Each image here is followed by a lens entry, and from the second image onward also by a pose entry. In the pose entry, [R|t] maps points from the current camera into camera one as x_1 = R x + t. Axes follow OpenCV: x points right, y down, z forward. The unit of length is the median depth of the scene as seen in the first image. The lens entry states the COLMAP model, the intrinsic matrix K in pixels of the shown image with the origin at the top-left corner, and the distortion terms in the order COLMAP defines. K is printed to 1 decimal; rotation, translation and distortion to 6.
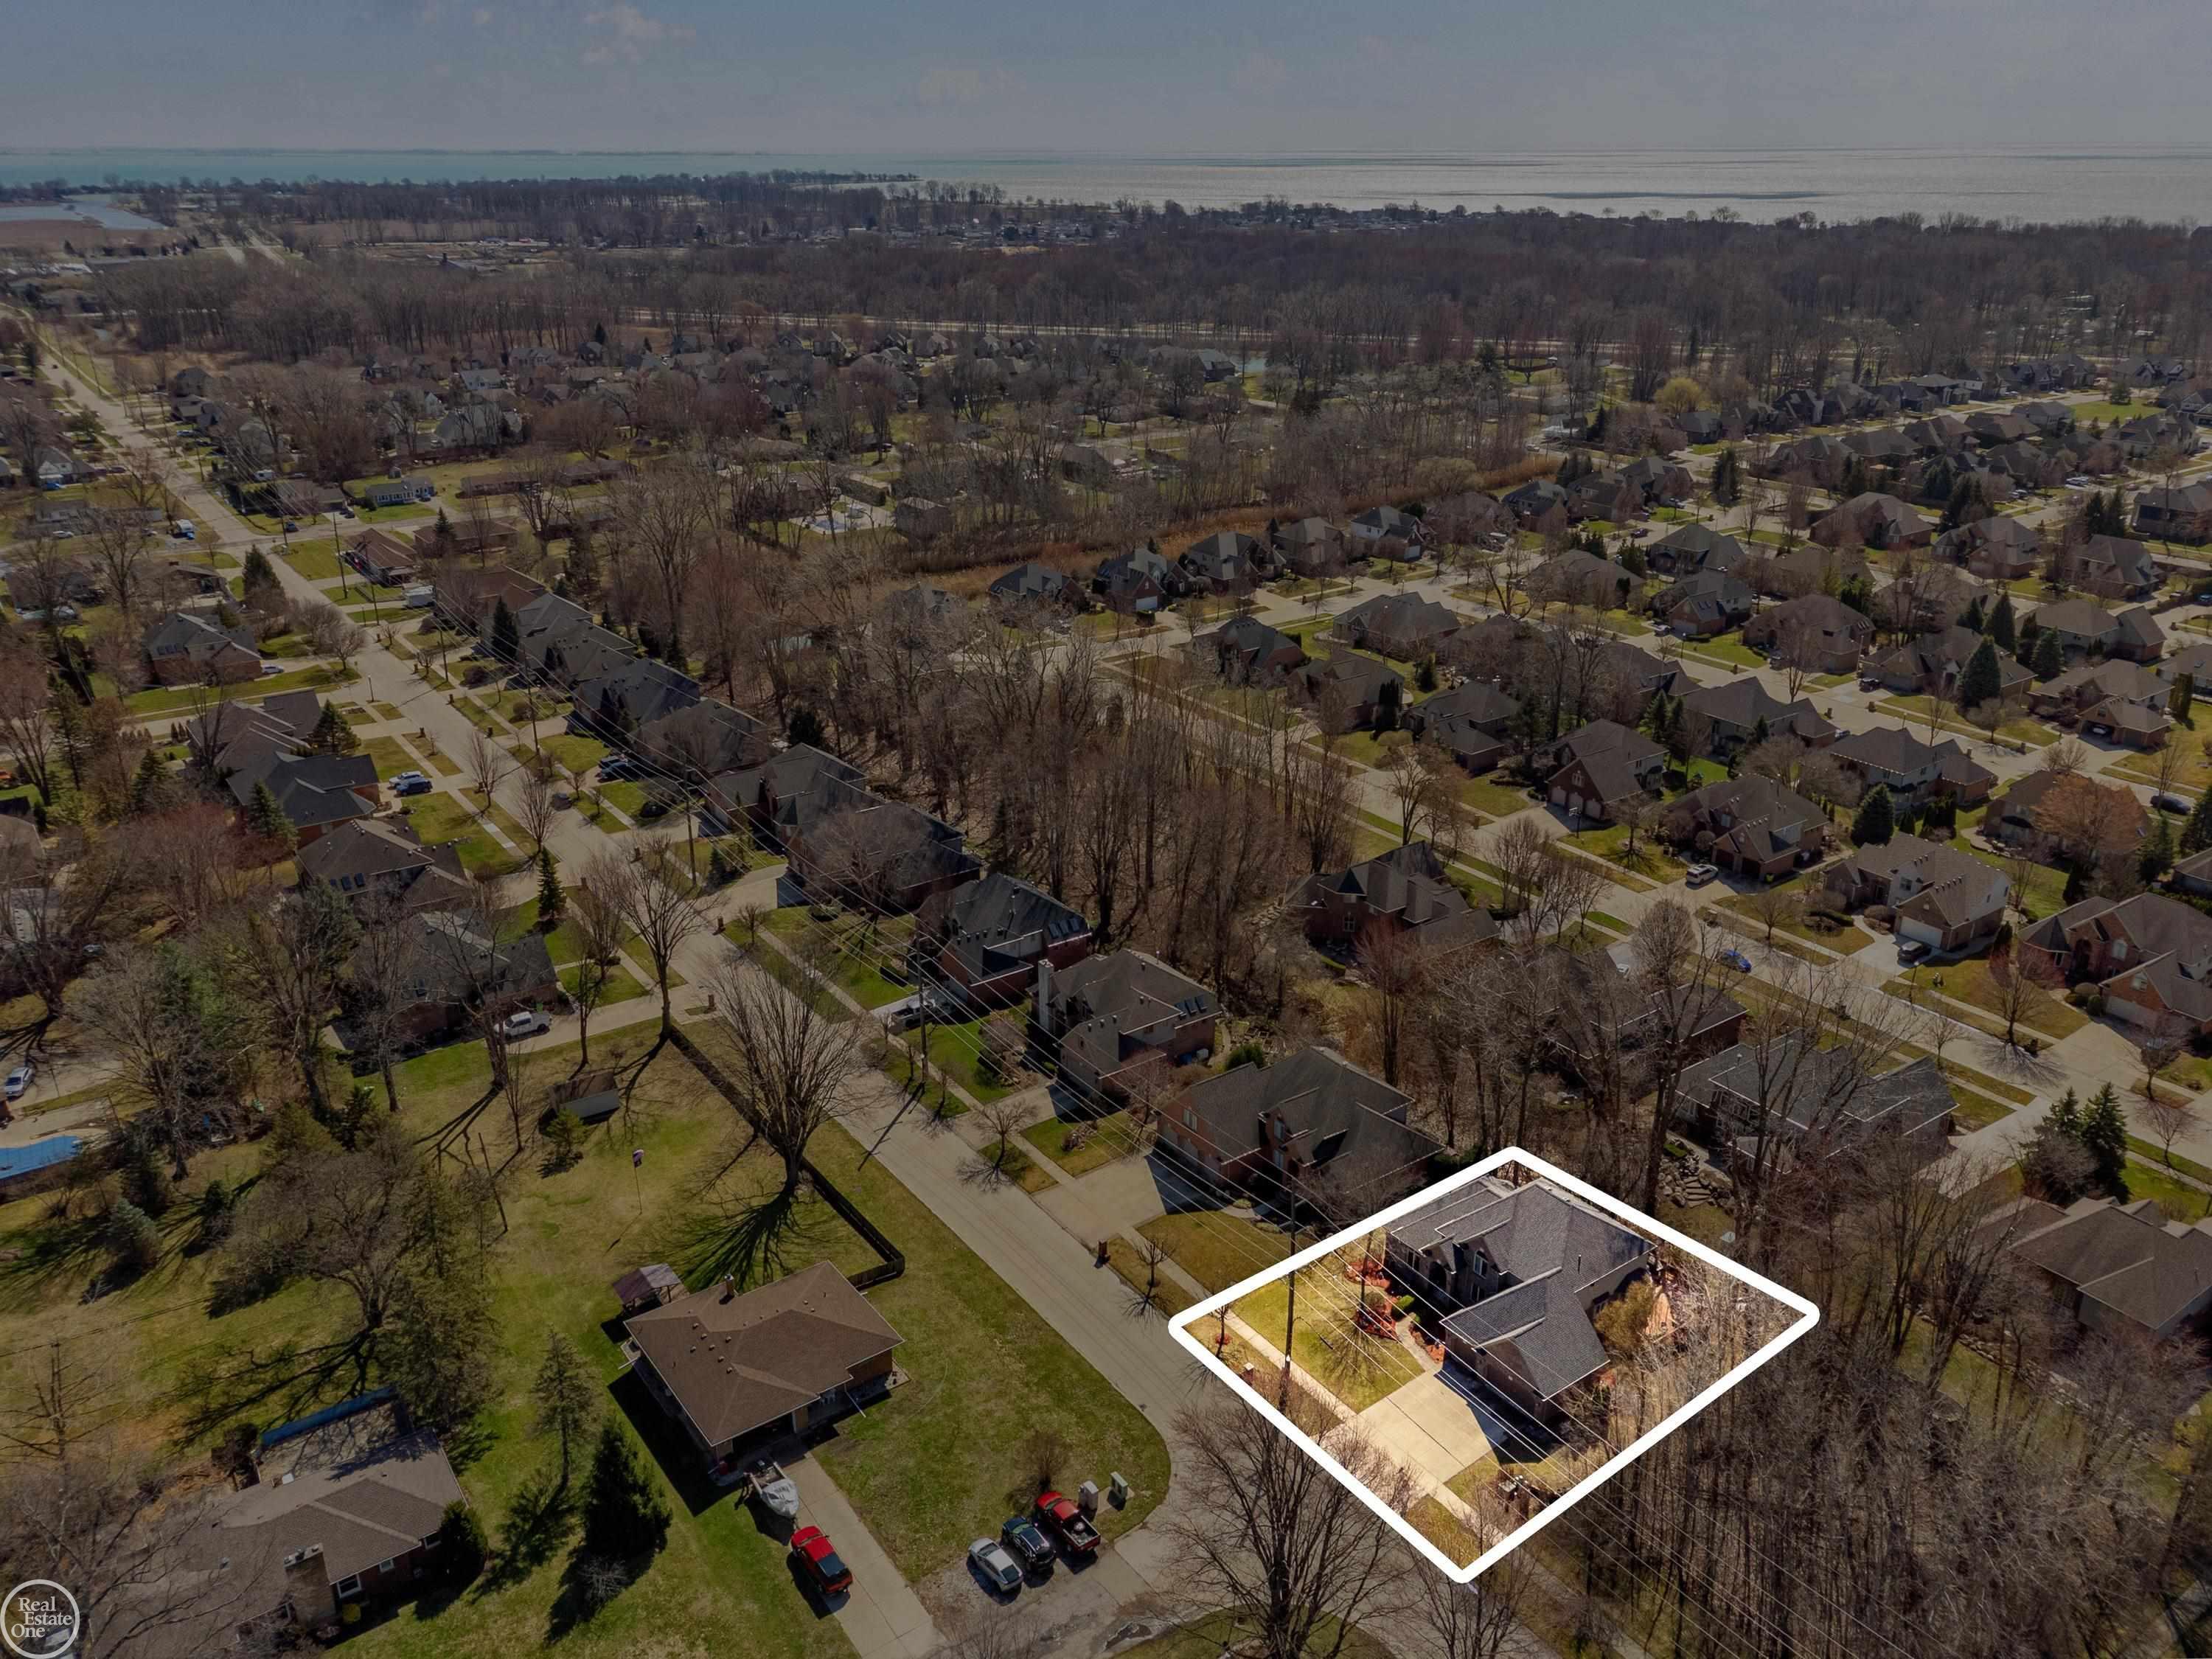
lens RADIAL K [[1650.0, 0, 1090.0], [0, 1650.0, 868.1], [0, 0, 1]] dist [-0.001064, 0.030414]
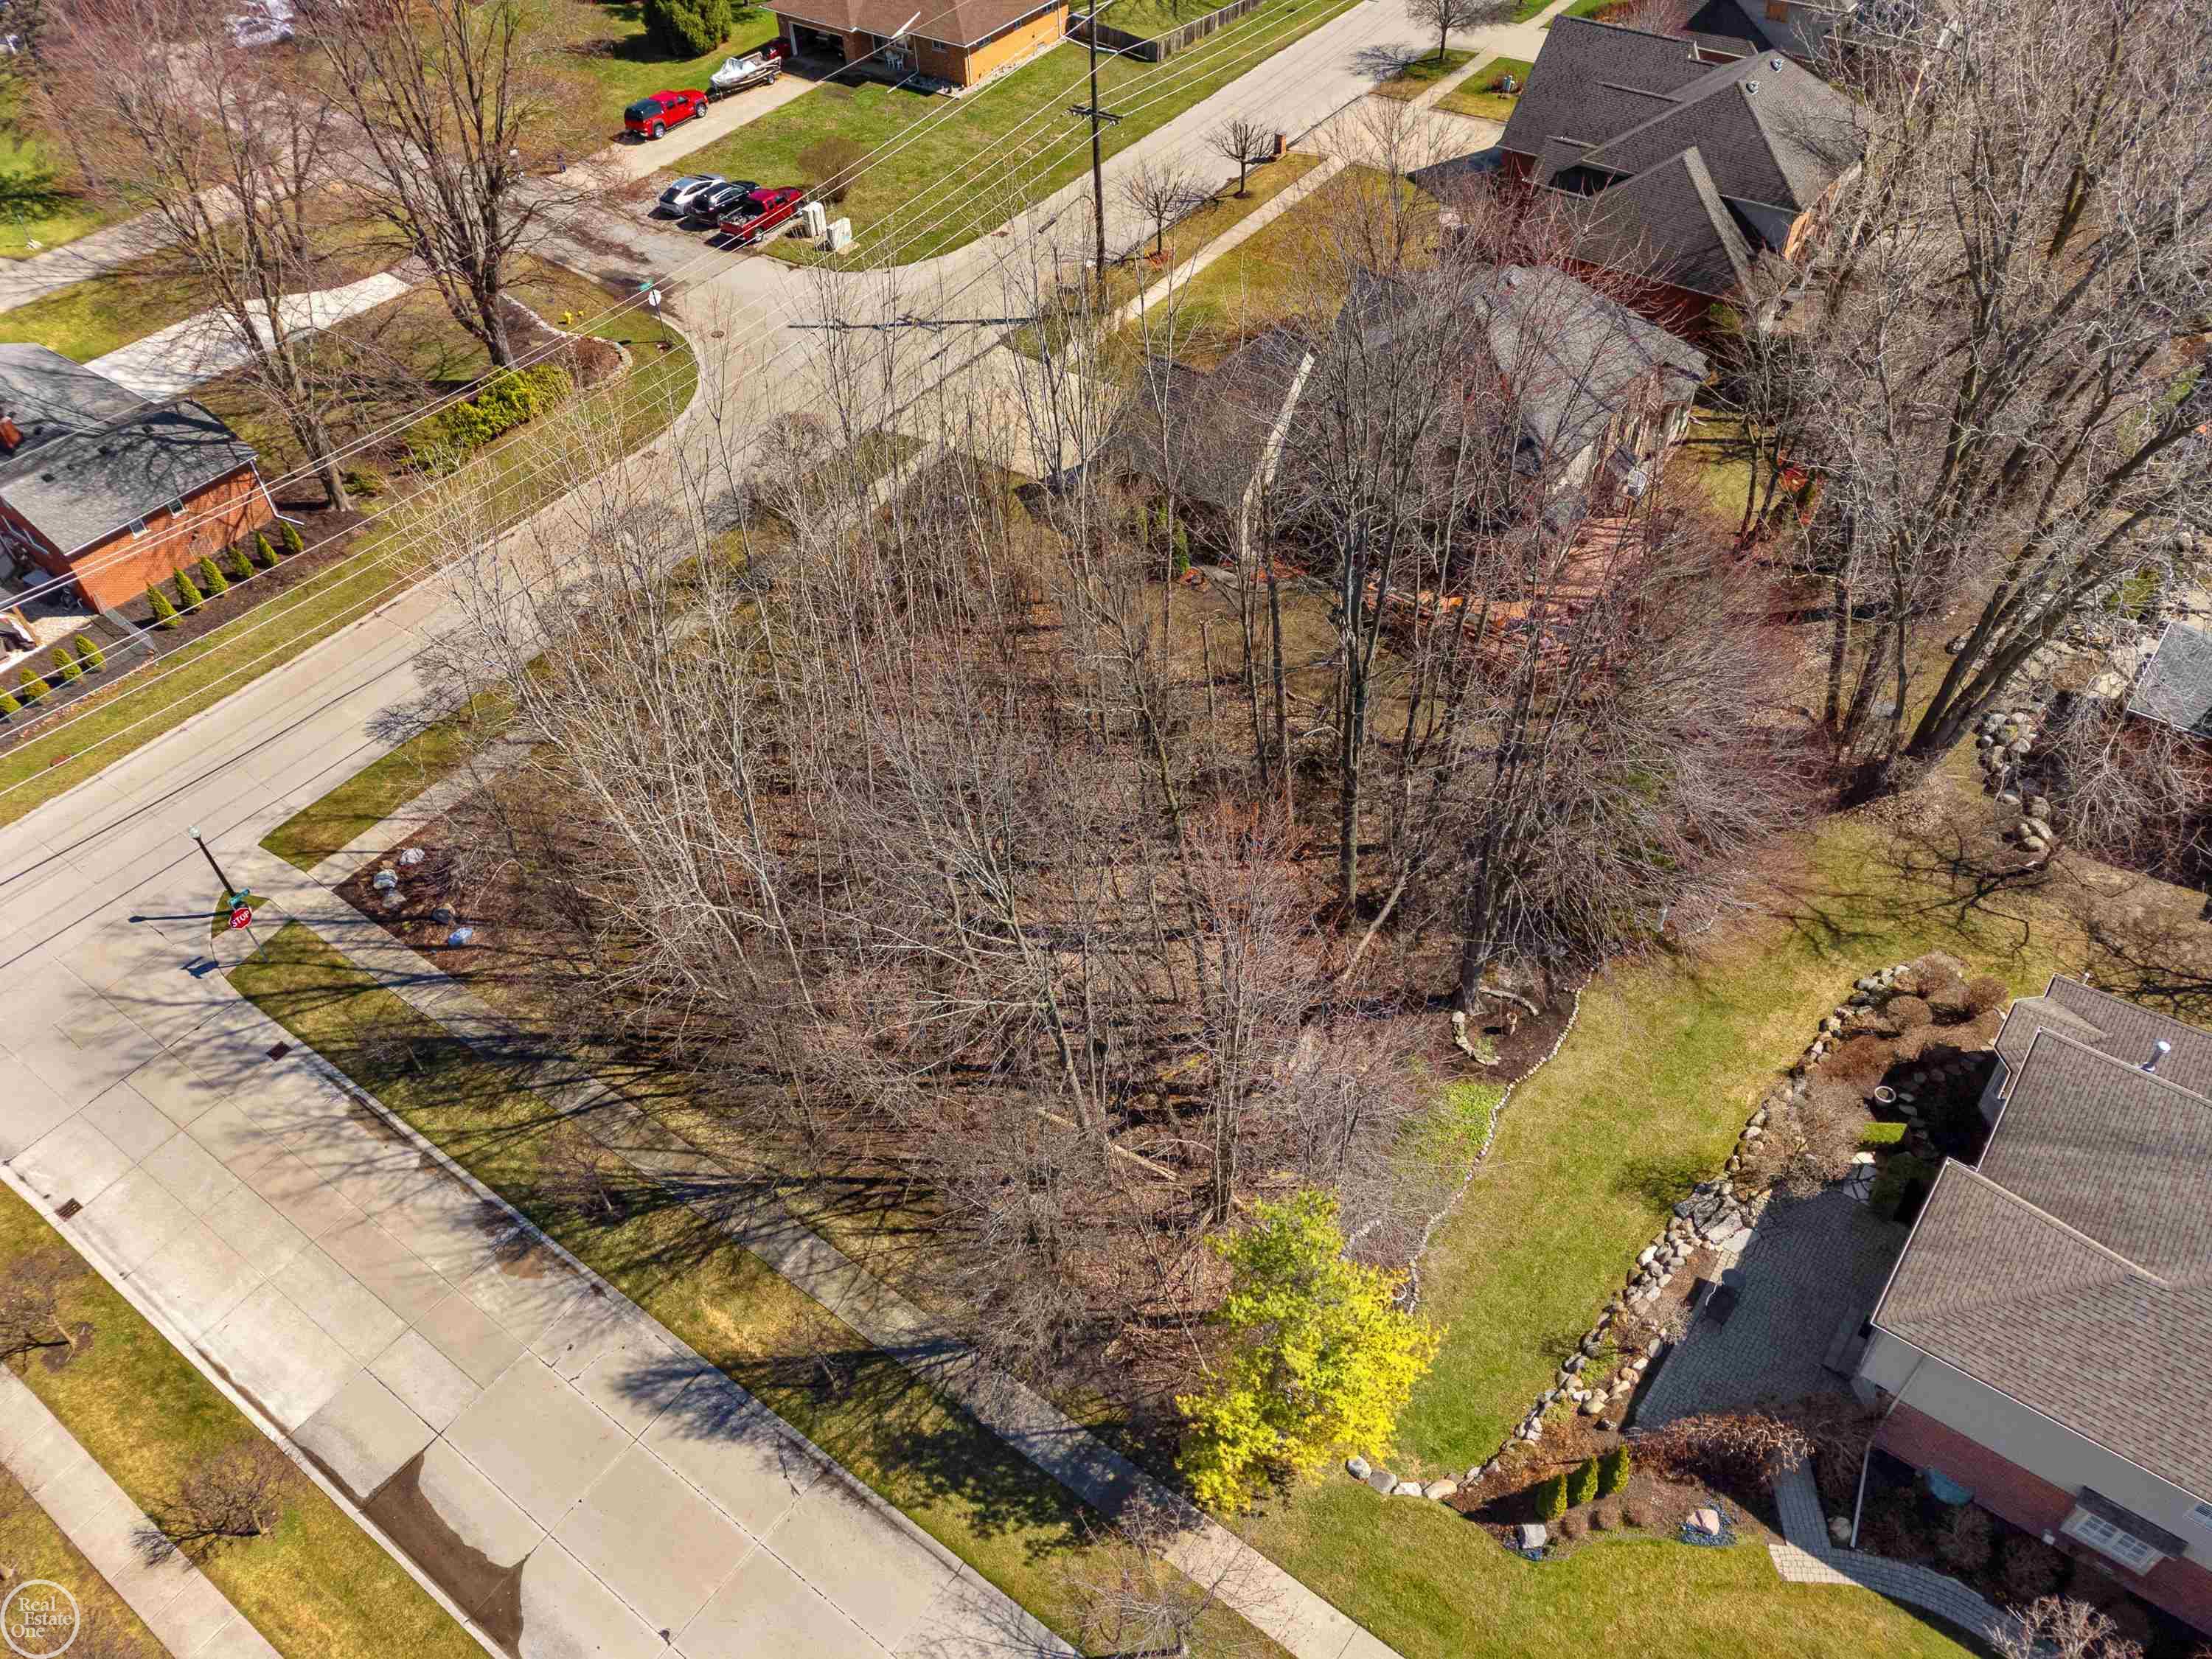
lens RADIAL K [[1650.0, 0, 1100.0], [0, 1650.0, 835.9], [0, 0, 1]] dist [-0.001064, 0.030414]
pose [[0.309598, 0.672257, -0.672473, 0.573345], [-0.349112, 0.738192, 0.577229, 0.060316], [0.884460, 0.056059, 0.463235, 0.548583]]
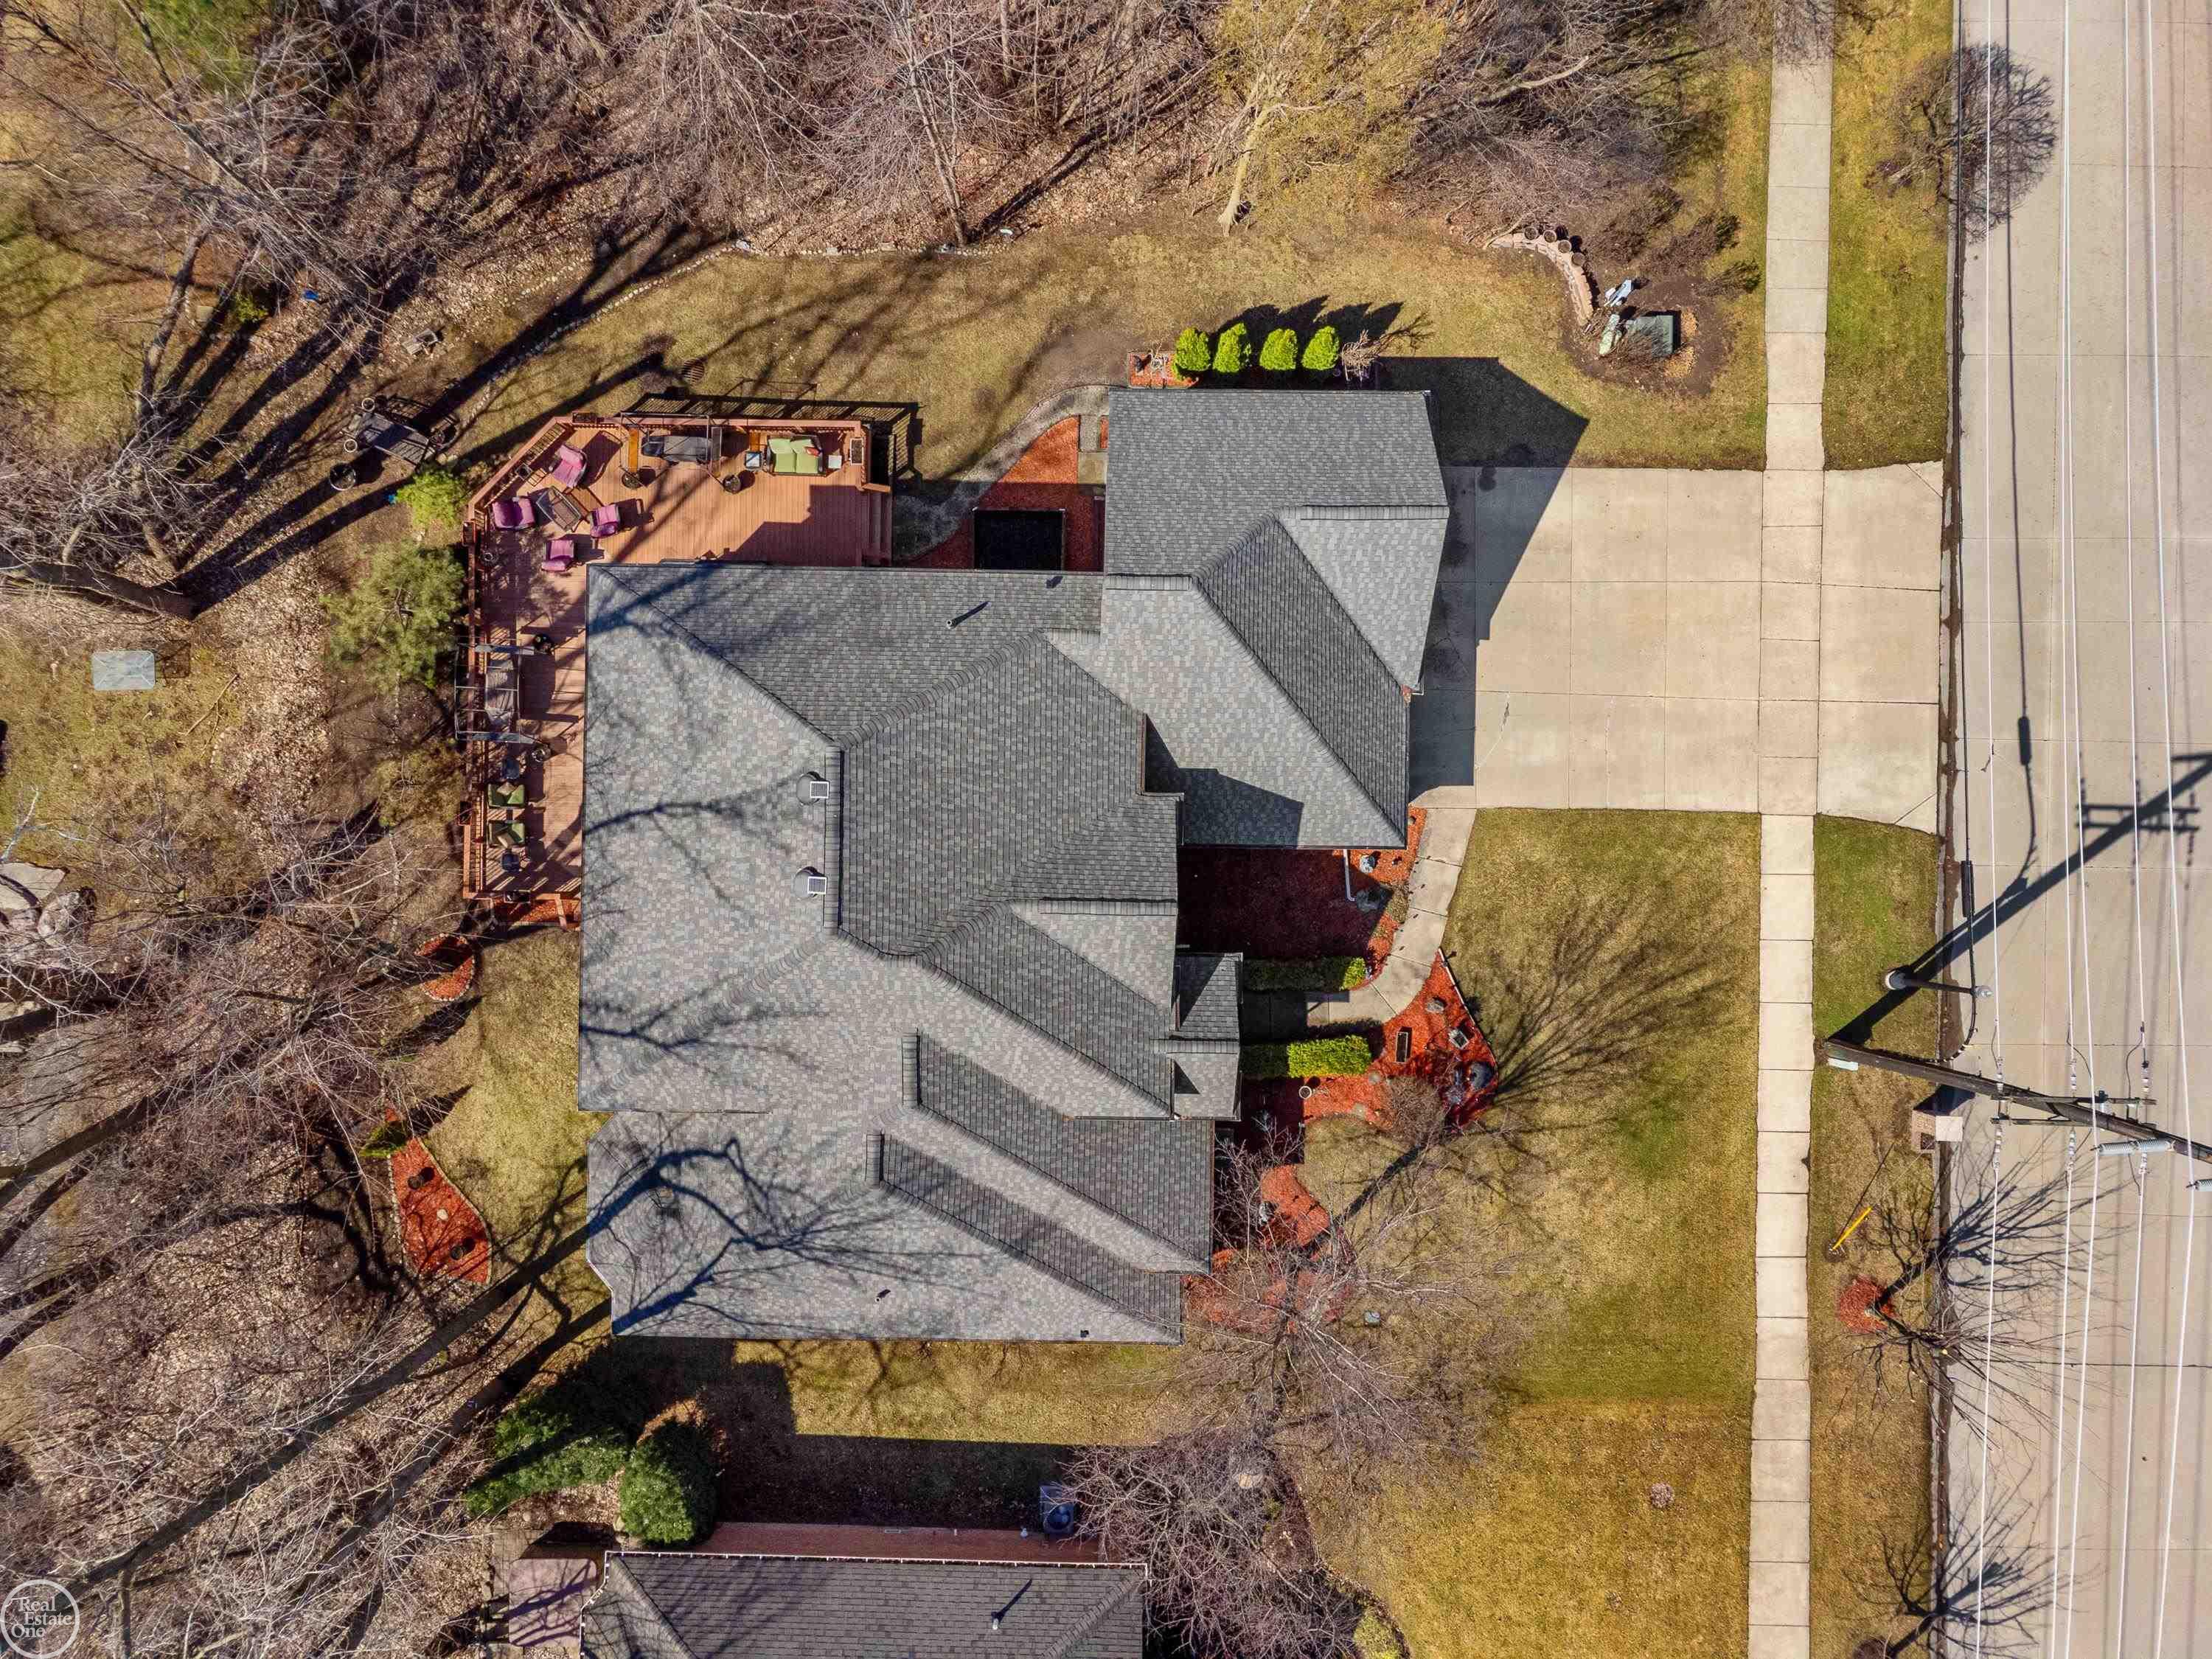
lens RADIAL K [[1650.0, 0, 1095.6], [0, 1650.0, 836.6], [0, 0, 1]] dist [-0.001064, 0.030414]
pose [[-0.805761, -0.592065, 0.014424, 0.202502], [0.250932, -0.319239, 0.913849, -0.009071], [-0.536453, 0.739963, 0.405798, 0.723261]]
